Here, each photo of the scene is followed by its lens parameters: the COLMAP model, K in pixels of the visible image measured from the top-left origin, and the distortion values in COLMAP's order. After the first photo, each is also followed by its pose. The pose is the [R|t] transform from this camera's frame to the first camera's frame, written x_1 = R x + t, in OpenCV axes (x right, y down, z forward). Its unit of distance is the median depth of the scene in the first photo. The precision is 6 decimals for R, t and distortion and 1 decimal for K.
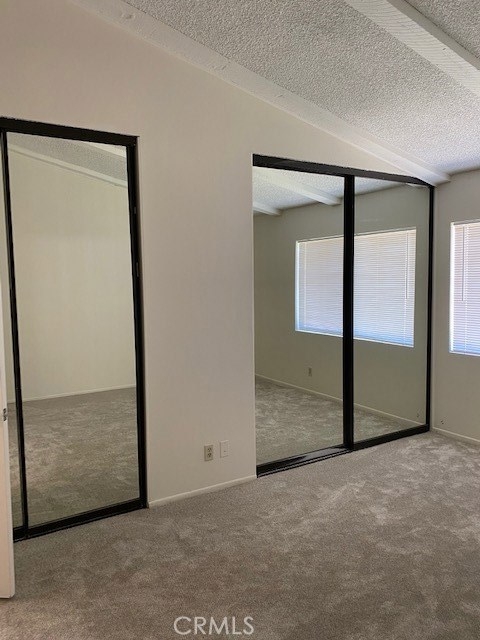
lens RADIAL K [[484.8, 0, 236.7], [0, 484.8, 317.4], [0, 0, 1]] dist [0.007316, 0.003487]
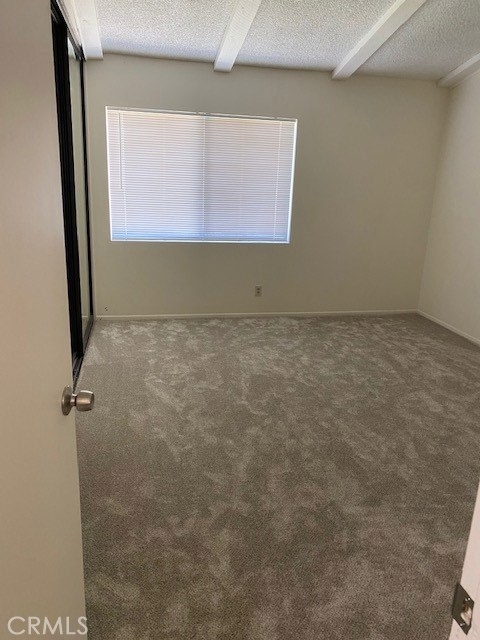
lens RADIAL K [[484.8, 0, 236.7], [0, 484.8, 317.4], [0, 0, 1]] dist [0.007316, 0.003487]
pose [[0.327898, -0.231479, 0.915915, -0.487410], [0.029010, 0.971527, 0.235148, -0.004636], [-0.944268, -0.050534, 0.325277, 0.433052]]
